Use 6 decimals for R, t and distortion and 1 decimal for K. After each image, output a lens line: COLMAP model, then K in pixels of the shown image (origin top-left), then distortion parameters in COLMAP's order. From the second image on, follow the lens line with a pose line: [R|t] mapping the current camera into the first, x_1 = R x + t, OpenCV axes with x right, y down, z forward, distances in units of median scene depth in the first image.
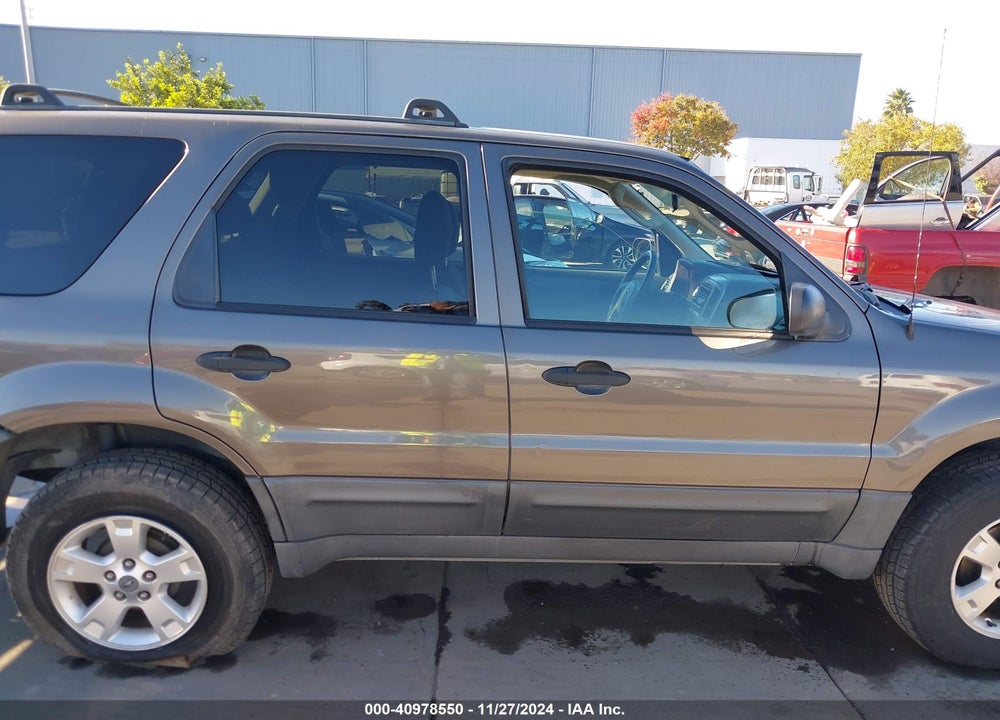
lens RADIAL K [[791.2, 0, 498.1], [0, 791.2, 383.7], [0, 0, 1]] dist [-0.012364, 0.009146]
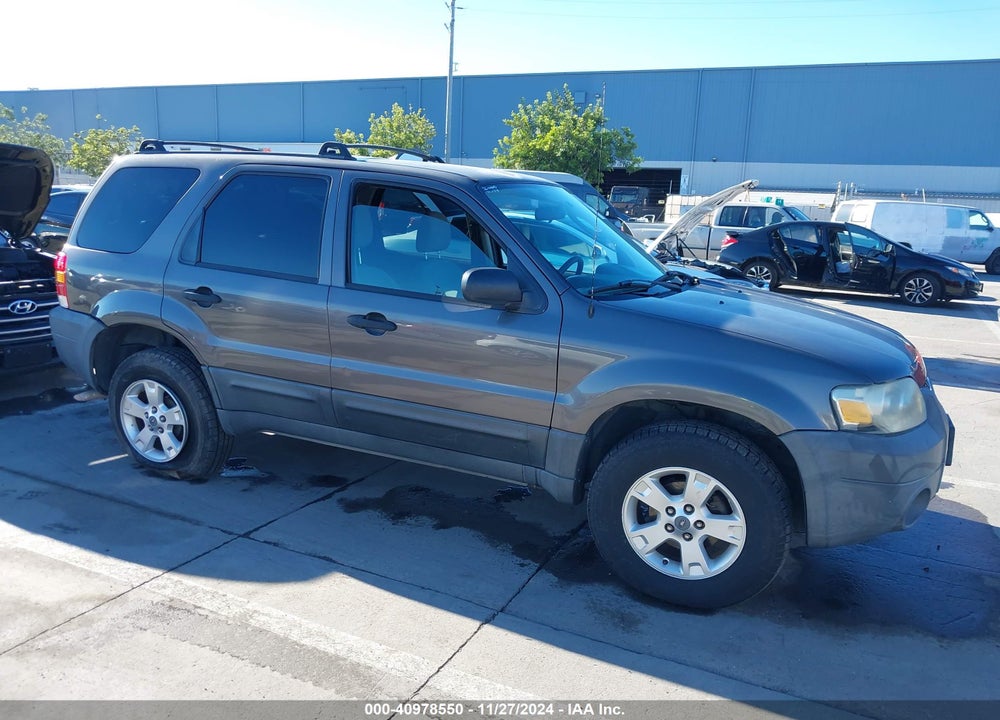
lens RADIAL K [[743.2, 0, 500.0], [0, 743.2, 360.0], [0, 0, 1]] dist [0.006483, 0.002325]
pose [[0.892203, 0.102215, -0.439917, 0.910006], [-0.121177, 0.992515, -0.015151, 0.050476], [0.435075, 0.066826, 0.897911, -0.148911]]
